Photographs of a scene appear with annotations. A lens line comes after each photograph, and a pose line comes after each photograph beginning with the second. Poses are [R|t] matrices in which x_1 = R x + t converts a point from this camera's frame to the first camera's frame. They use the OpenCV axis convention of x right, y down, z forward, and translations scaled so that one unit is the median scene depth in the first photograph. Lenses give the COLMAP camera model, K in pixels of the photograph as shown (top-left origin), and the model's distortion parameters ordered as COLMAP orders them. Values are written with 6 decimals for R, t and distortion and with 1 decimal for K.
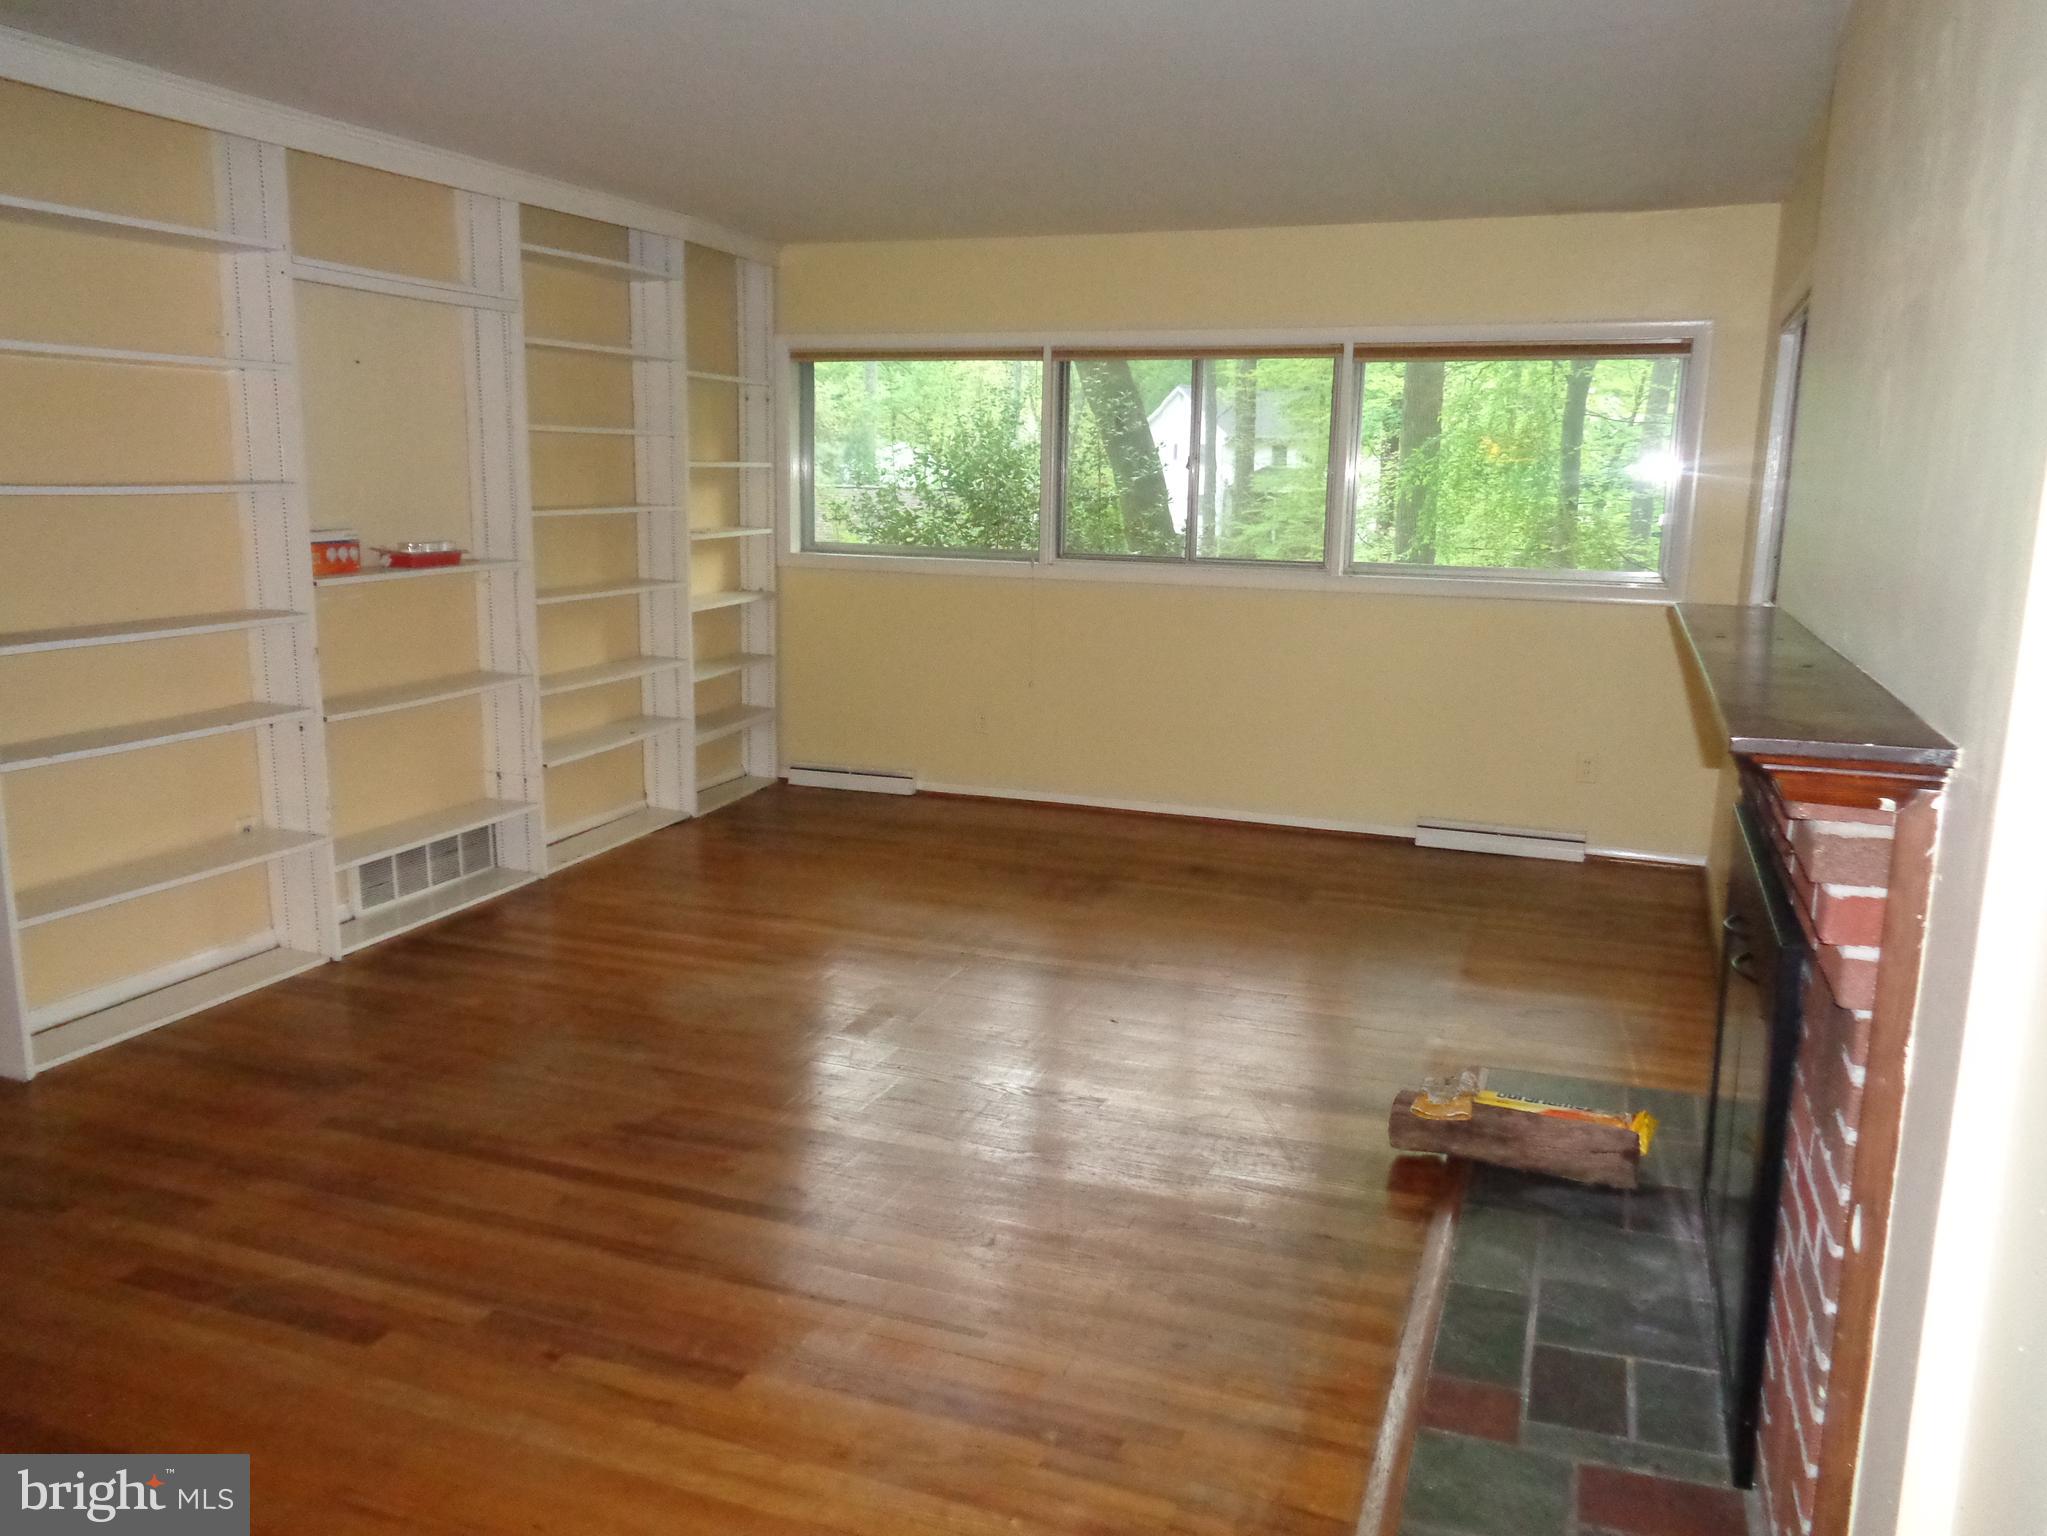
lens RADIAL K [[1518.3, 0, 1018.4], [0, 1518.3, 775.6], [0, 0, 1]] dist [-0.005371, 0.003344]
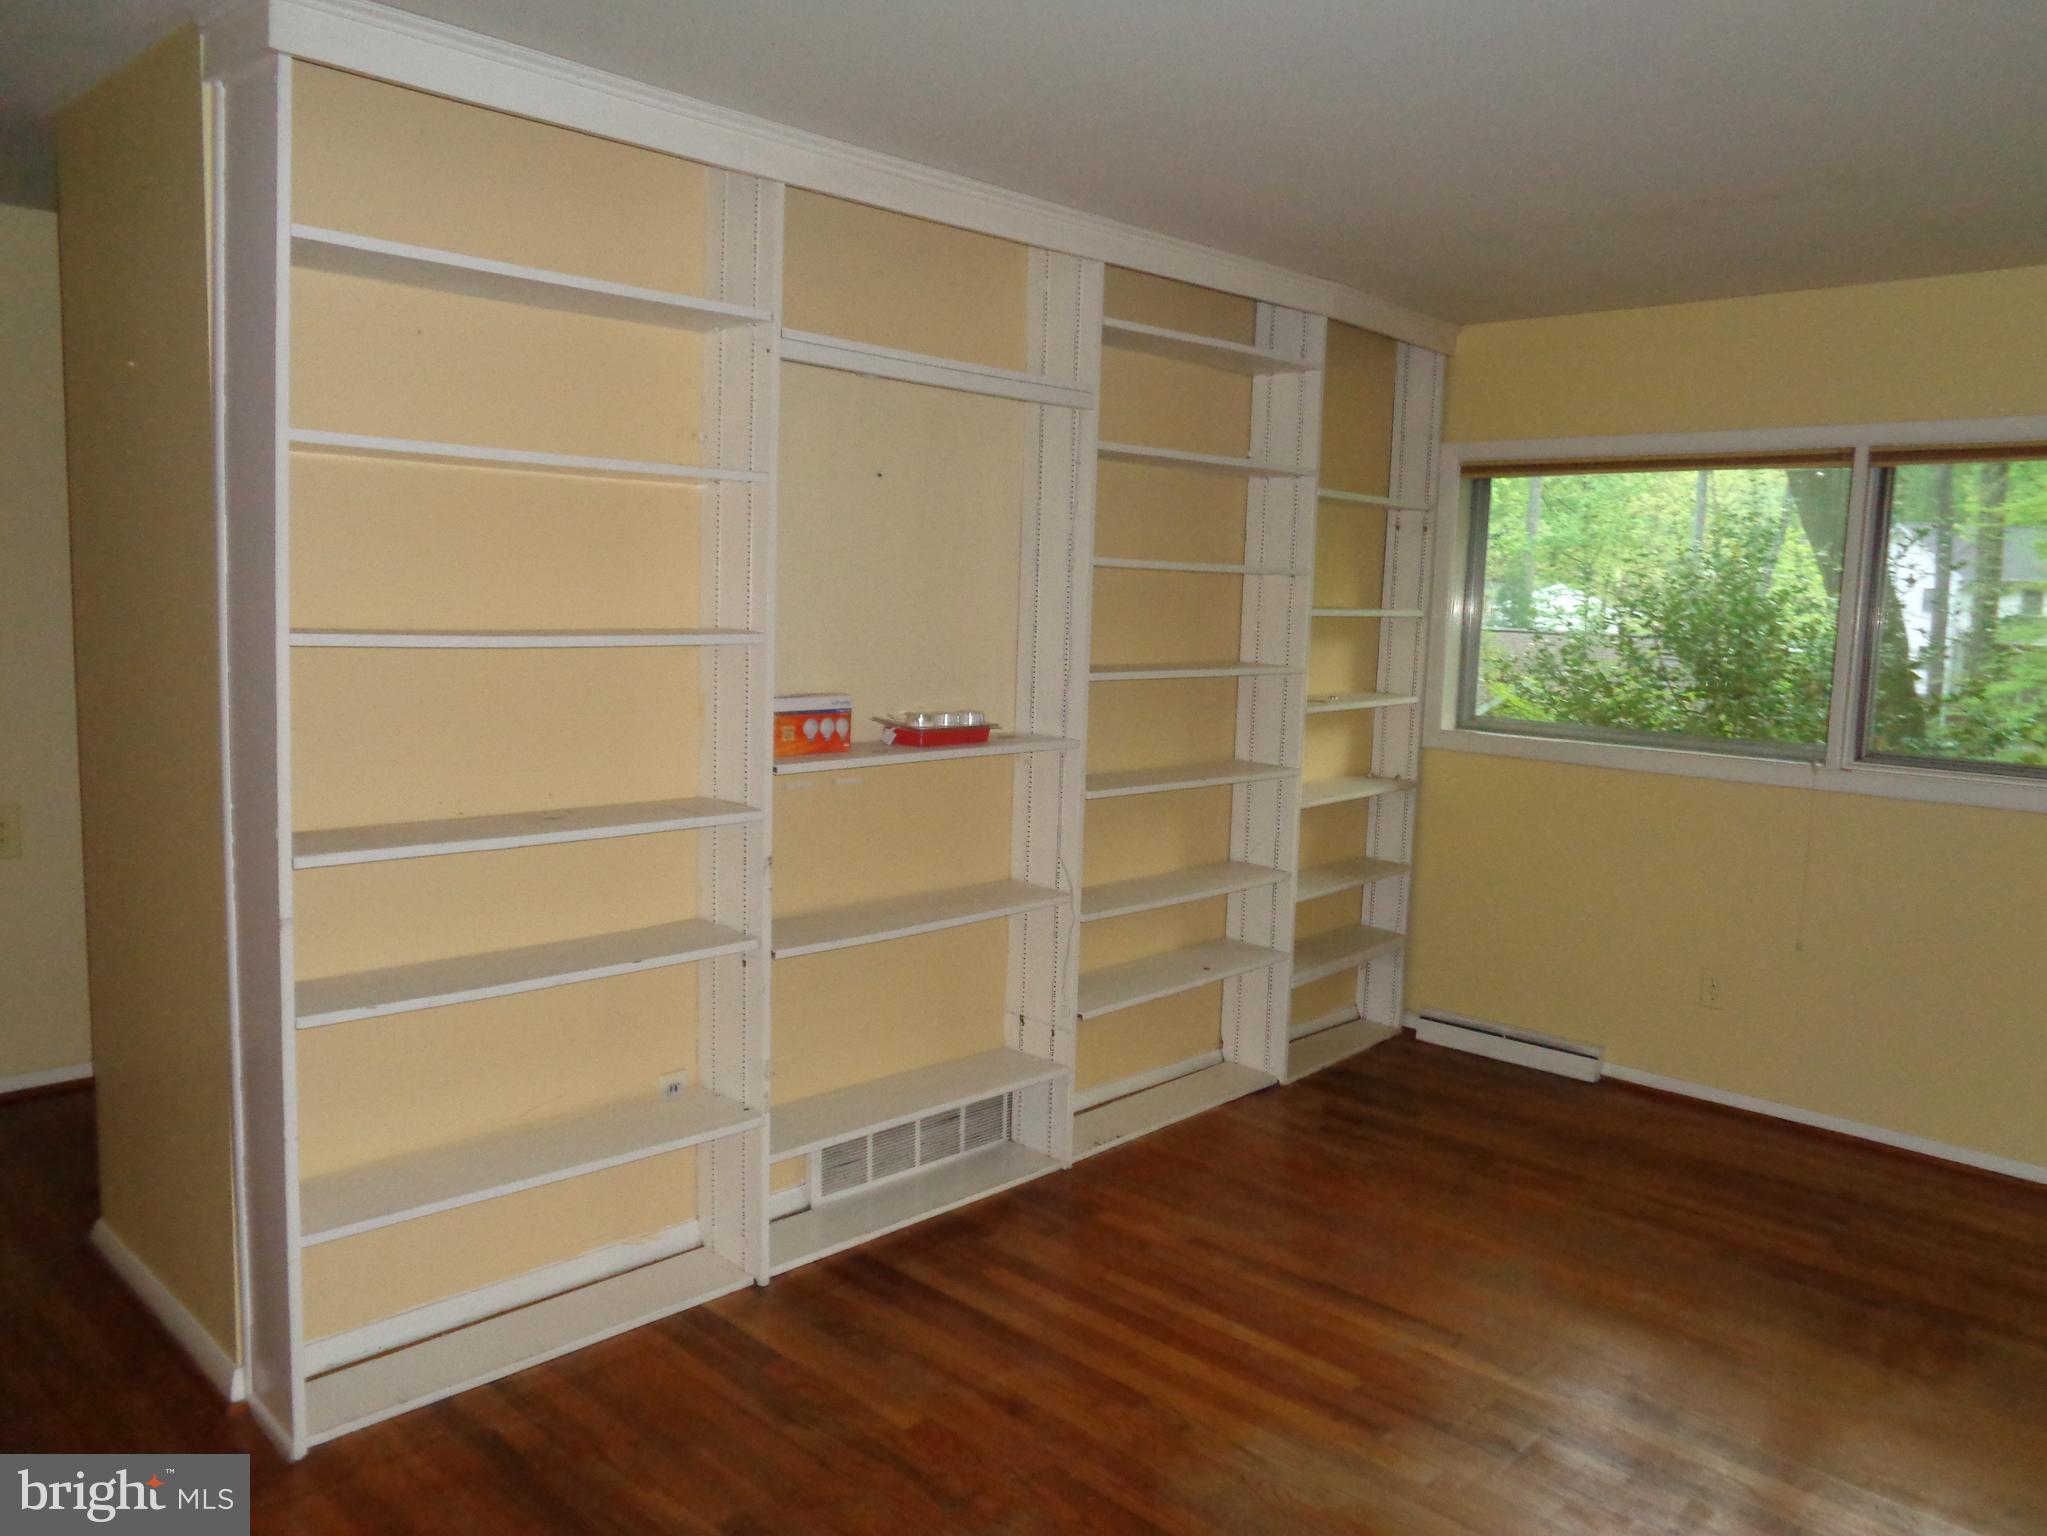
lens RADIAL K [[1518.3, 0, 1011.8], [0, 1518.3, 760.0], [0, 0, 1]] dist [-0.005371, 0.003344]
pose [[0.913393, 0.055923, -0.403220, -0.051926], [-0.095371, 0.992349, -0.078409, -0.066613], [0.395750, 0.110073, 0.911738, 0.297616]]
